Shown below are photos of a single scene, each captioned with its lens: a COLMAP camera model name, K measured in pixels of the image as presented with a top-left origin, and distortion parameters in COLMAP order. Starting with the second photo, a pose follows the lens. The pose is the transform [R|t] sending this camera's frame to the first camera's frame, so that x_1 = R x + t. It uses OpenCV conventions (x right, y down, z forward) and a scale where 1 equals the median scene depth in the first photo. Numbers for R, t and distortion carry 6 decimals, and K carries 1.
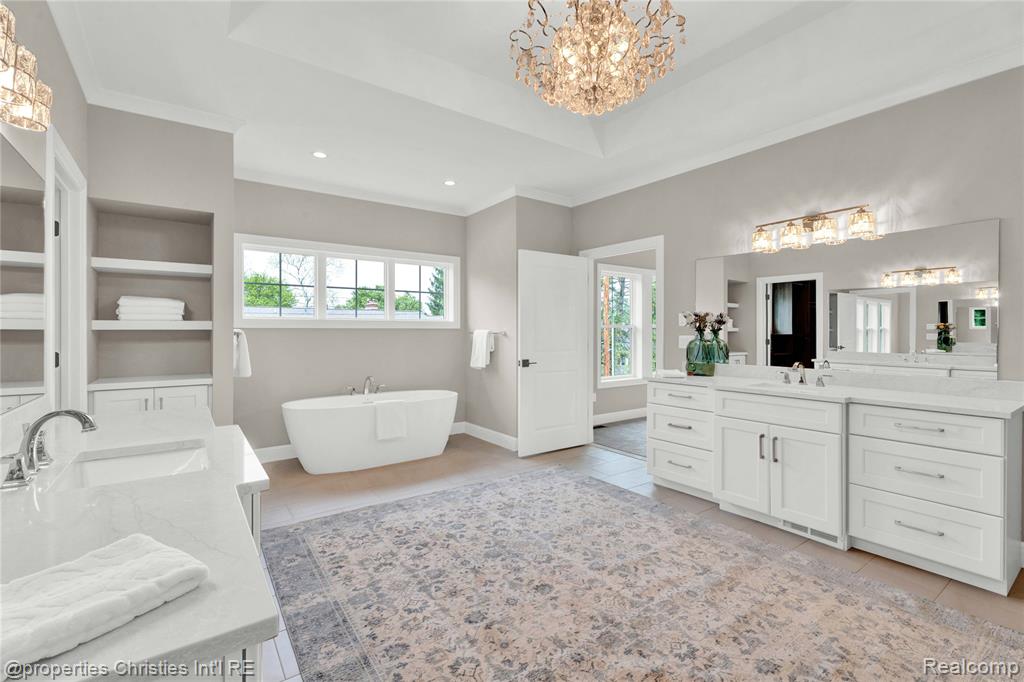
lens RADIAL K [[458.3, 0, 506.2], [0, 458.3, 336.6], [0, 0, 1]] dist [-0.003153, 0.001118]
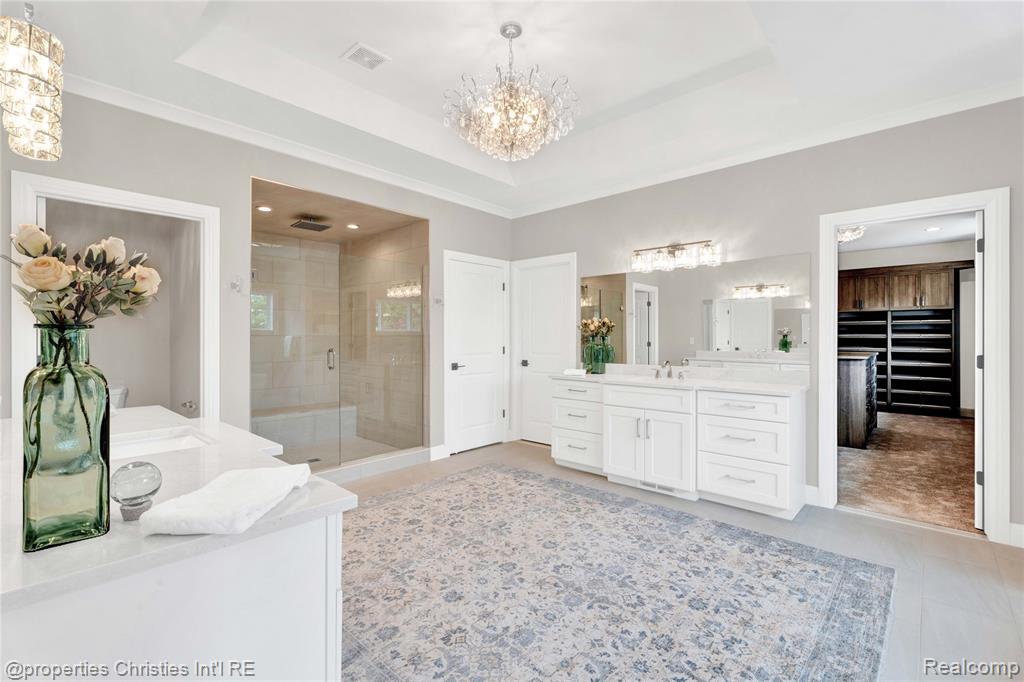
lens RADIAL K [[458.3, 0, 510.7], [0, 458.3, 336.7], [0, 0, 1]] dist [-0.003153, 0.001118]
pose [[-0.976541, -0.000488, -0.215331, 0.306740], [-0.002552, 0.999953, 0.009307, -0.013915], [0.215316, 0.009638, -0.976497, 1.481218]]
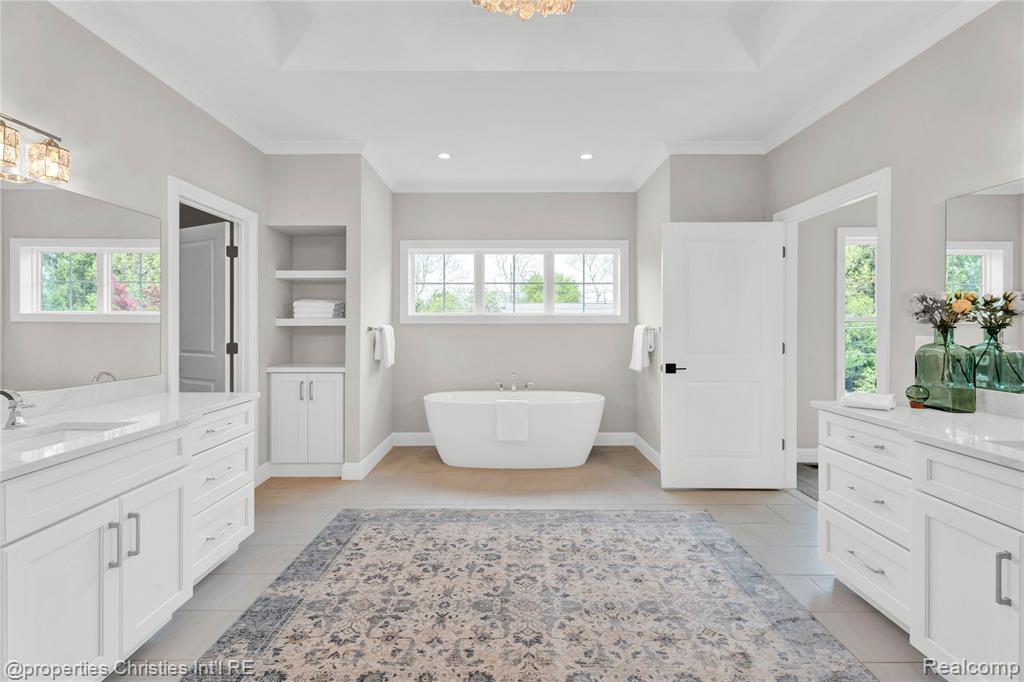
lens RADIAL K [[458.3, 0, 504.8], [0, 458.3, 329.9], [0, 0, 1]] dist [-0.003153, 0.001118]
pose [[0.813231, 0.006165, -0.581908, 0.368329], [-0.006419, 0.999978, 0.001623, -0.009186], [0.581905, 0.002415, 0.813253, 0.289331]]
